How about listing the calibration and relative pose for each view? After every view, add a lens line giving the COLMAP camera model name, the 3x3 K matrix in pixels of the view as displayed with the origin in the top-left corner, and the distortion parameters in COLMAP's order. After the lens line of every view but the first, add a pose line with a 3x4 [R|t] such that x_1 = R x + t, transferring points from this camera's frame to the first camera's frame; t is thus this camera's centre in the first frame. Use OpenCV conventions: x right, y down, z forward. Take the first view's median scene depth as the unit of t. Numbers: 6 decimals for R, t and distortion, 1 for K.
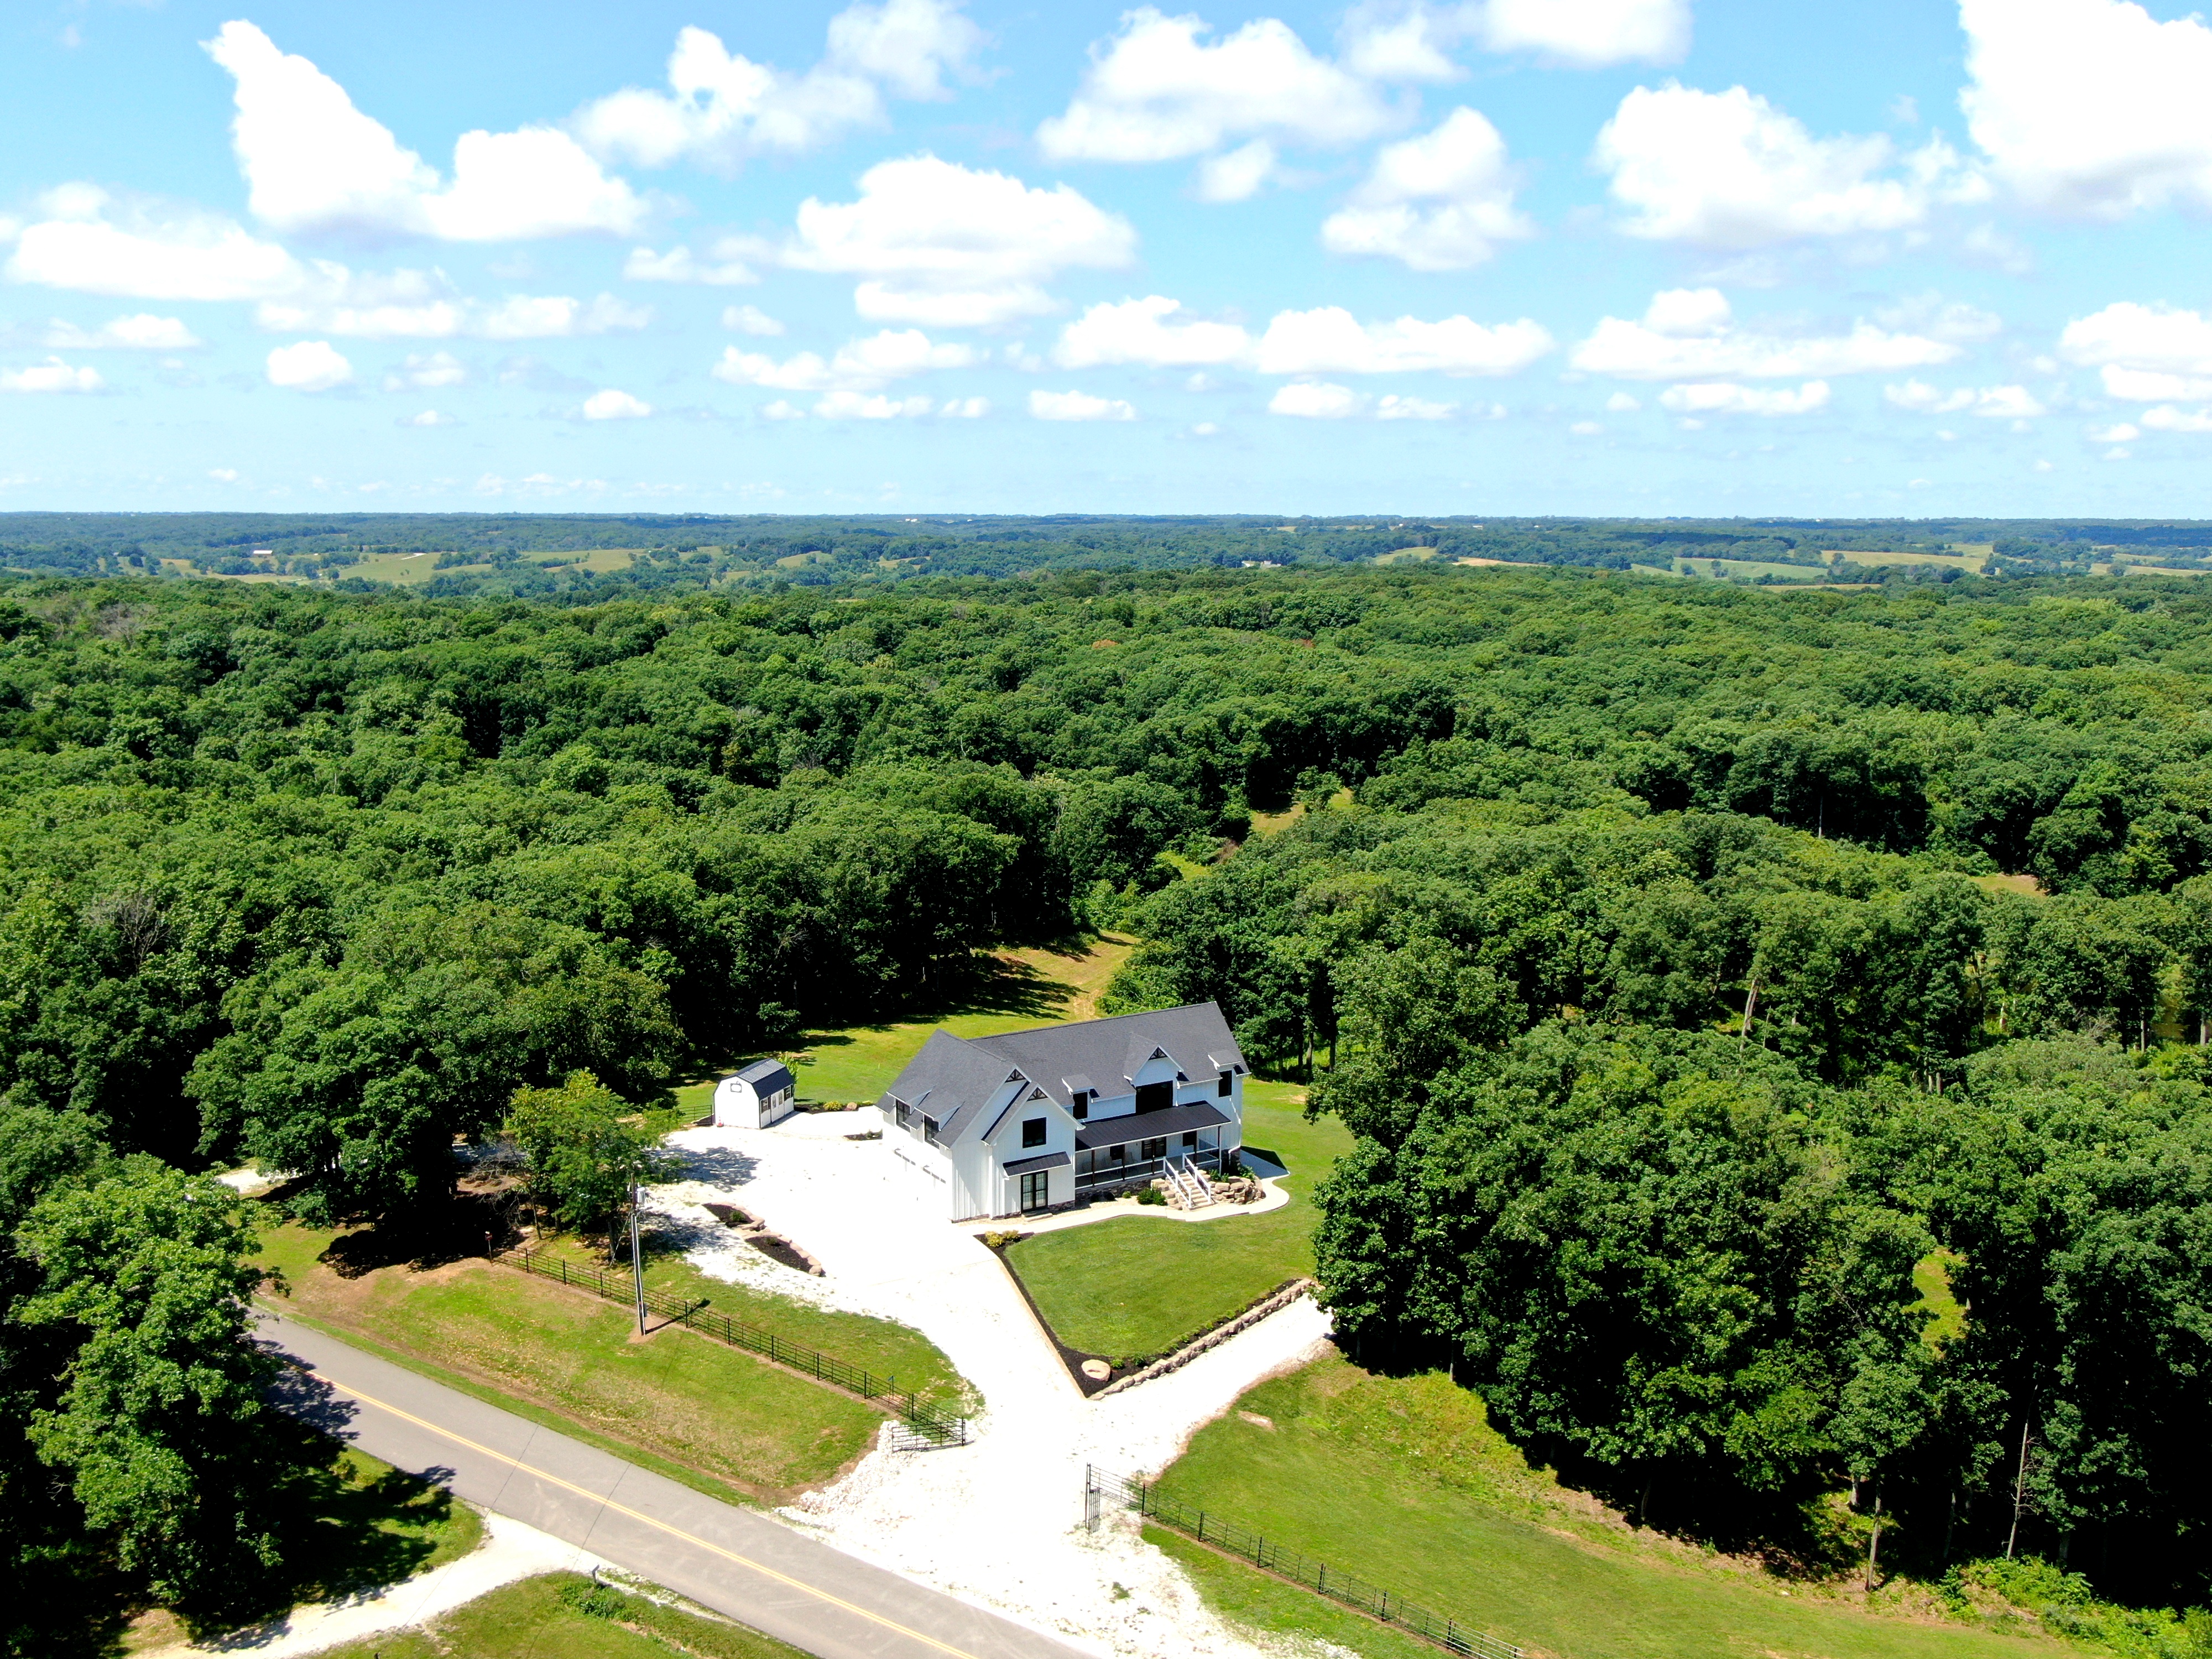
lens RADIAL K [[1963.6, 0, 1106.0], [0, 1963.6, 829.5], [0, 0, 1]] dist [0.001687, -0.000403]
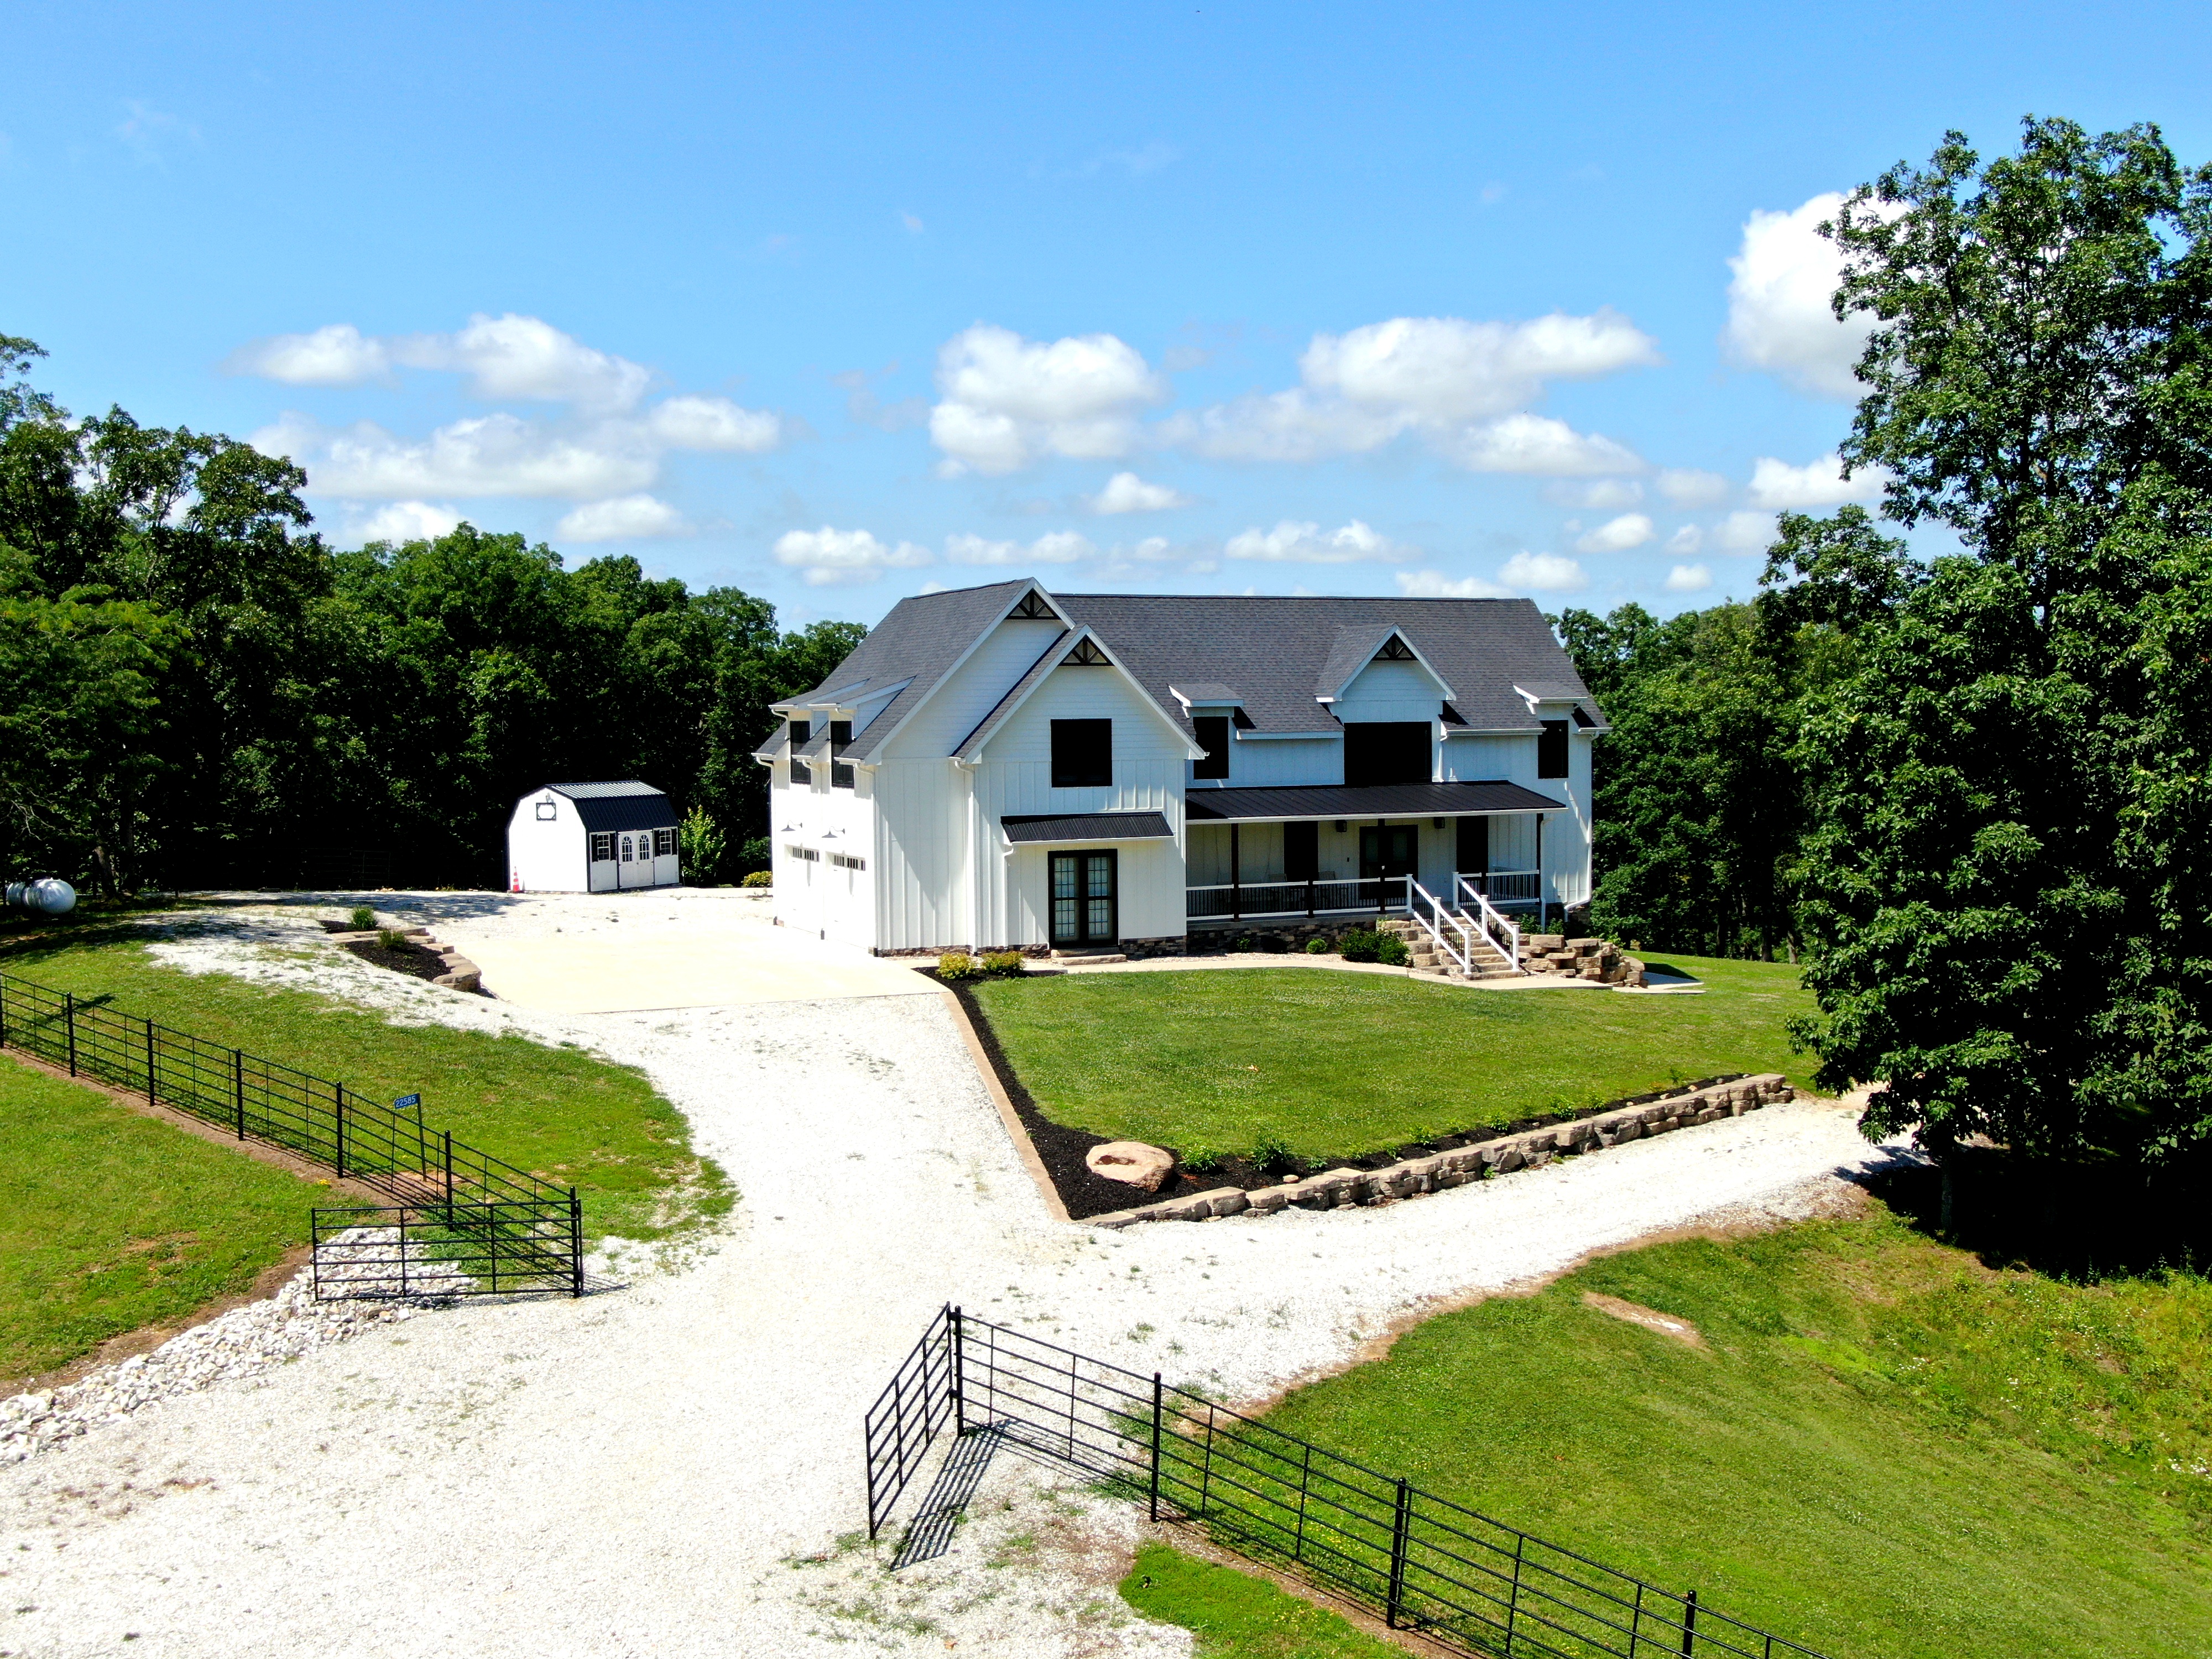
lens RADIAL K [[2251.8, 0, 1106.0], [0, 2251.8, 829.5], [0, 0, 1]] dist [0.007549, 0.008341]
pose [[0.989320, -0.007426, -0.145567, 0.042146], [-0.005441, 0.996124, -0.087795, 0.235358], [0.145655, 0.087649, 0.985445, 0.588877]]
